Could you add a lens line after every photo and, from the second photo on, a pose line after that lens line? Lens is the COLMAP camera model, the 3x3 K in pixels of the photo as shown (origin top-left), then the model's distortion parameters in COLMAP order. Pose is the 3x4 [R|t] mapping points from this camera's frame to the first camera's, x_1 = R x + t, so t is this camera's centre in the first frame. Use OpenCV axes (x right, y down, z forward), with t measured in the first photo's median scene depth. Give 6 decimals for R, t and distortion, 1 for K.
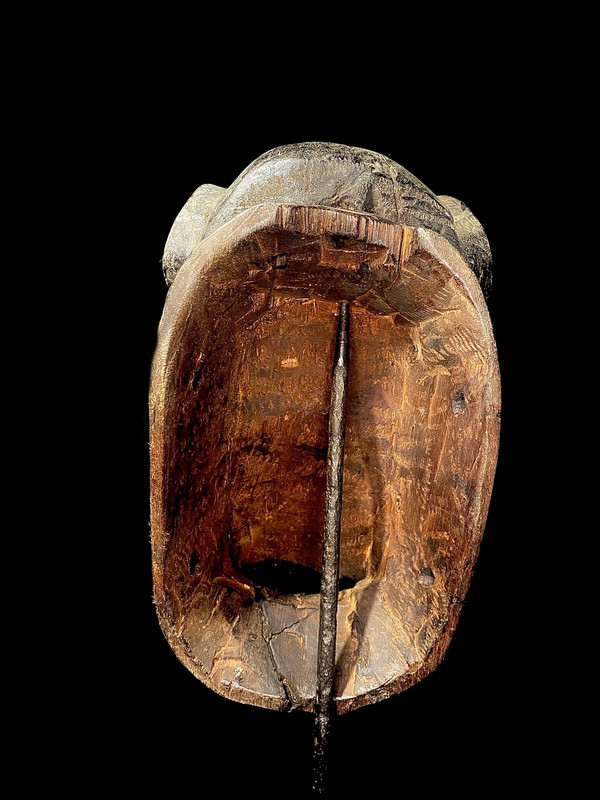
lens RADIAL K [[619.2, 0, 302.0], [0, 619.2, 399.7], [0, 0, 1]] dist [0.016765, -0.061953]
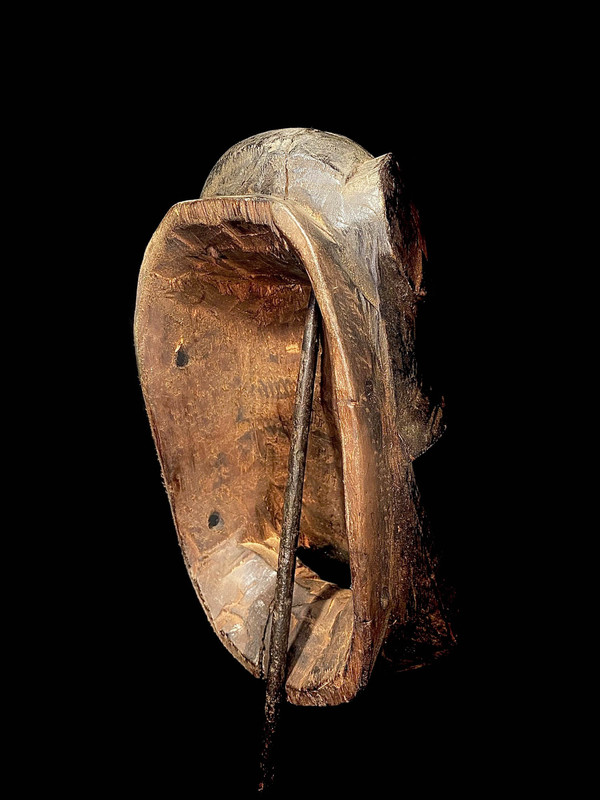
lens RADIAL K [[619.2, 0, 300.8], [0, 619.2, 402.9], [0, 0, 1]] dist [0.016765, -0.061953]
pose [[0.682683, 0.061325, -0.728137, 0.796707], [-0.068489, 0.997455, 0.019795, 0.009989], [0.727498, 0.036356, 0.685146, 0.329299]]
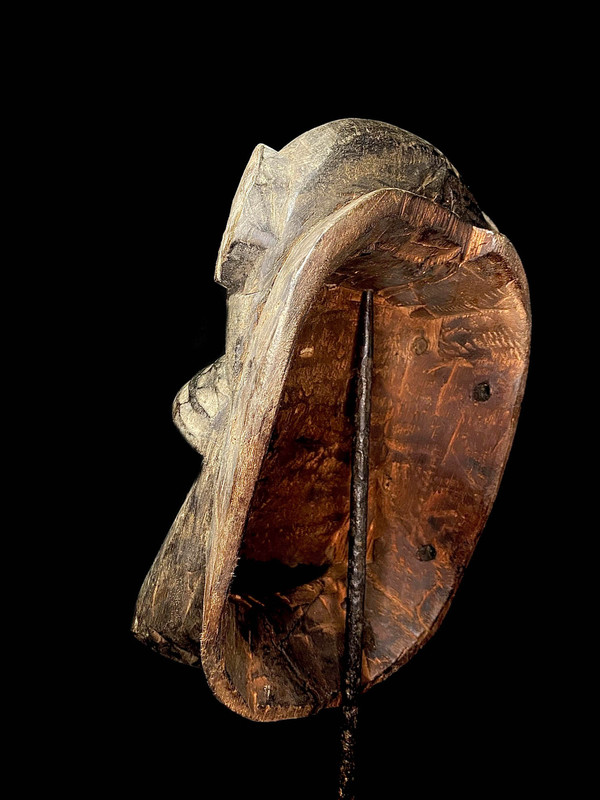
lens RADIAL K [[619.2, 0, 298.8], [0, 619.2, 397.6], [0, 0, 1]] dist [0.016765, -0.061953]
pose [[0.841575, -0.041125, 0.538572, -0.569138], [0.005057, 0.997654, 0.068278, -0.058959], [-0.540116, -0.054738, 0.839809, 0.239429]]
